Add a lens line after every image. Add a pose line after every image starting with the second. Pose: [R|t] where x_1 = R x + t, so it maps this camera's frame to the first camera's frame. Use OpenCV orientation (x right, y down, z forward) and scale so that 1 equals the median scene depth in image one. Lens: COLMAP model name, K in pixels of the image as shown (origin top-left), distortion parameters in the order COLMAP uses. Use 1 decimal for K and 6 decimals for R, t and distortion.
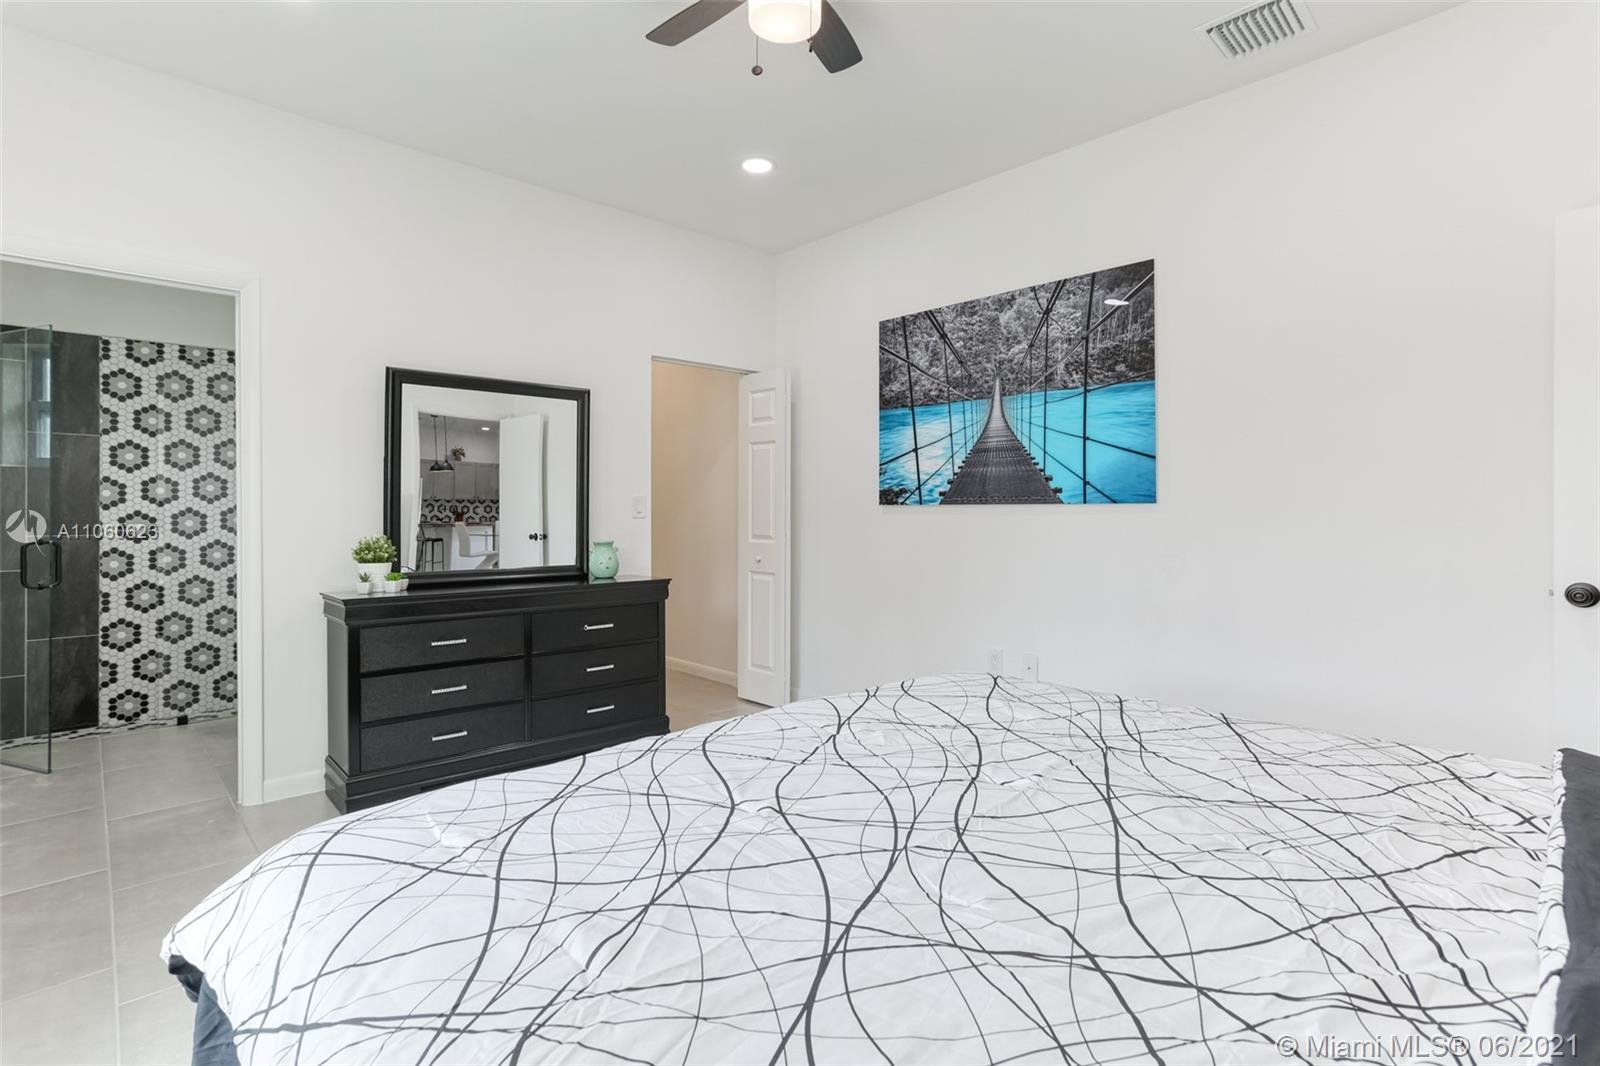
lens RADIAL K [[777.0, 0, 799.3], [0, 777.0, 517.3], [0, 0, 1]] dist [-0.044398, 0.024013]
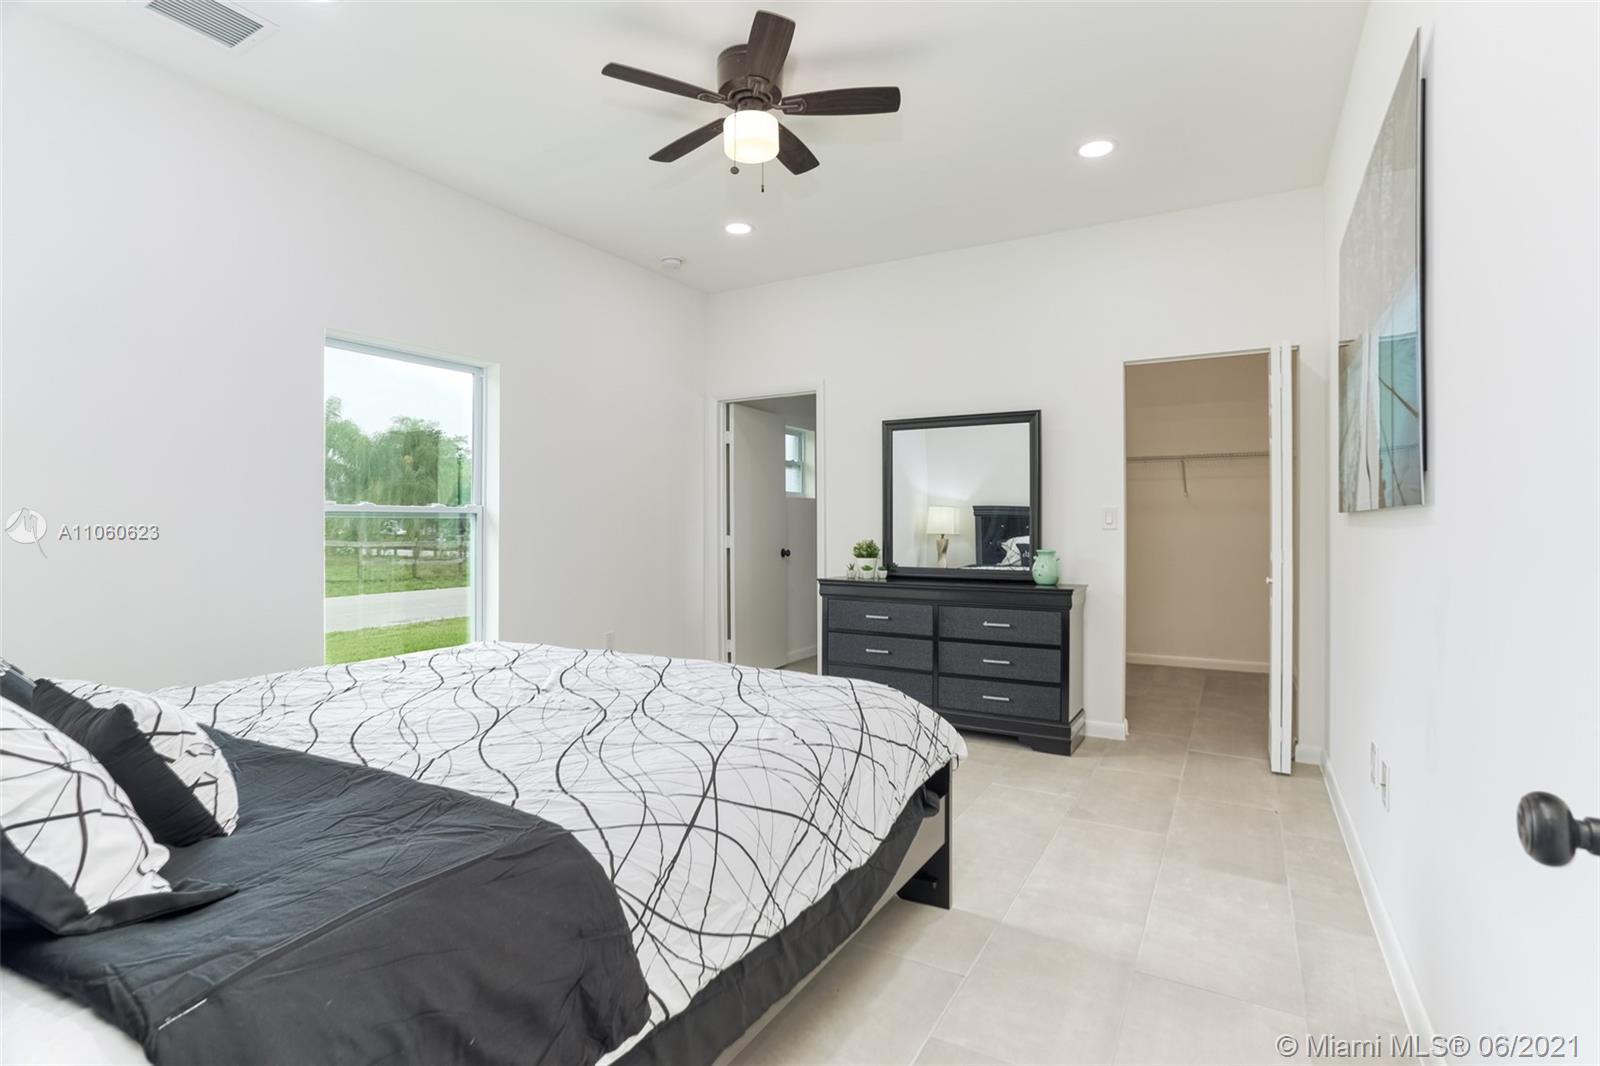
lens RADIAL K [[777.0, 0, 800.0], [0, 777.0, 522.2], [0, 0, 1]] dist [-0.044398, 0.024013]
pose [[0.300084, -0.002833, -0.953908, 0.773301], [-0.007472, 0.999958, -0.005320, 0.000893], [0.953883, 0.008724, 0.300051, 0.414557]]
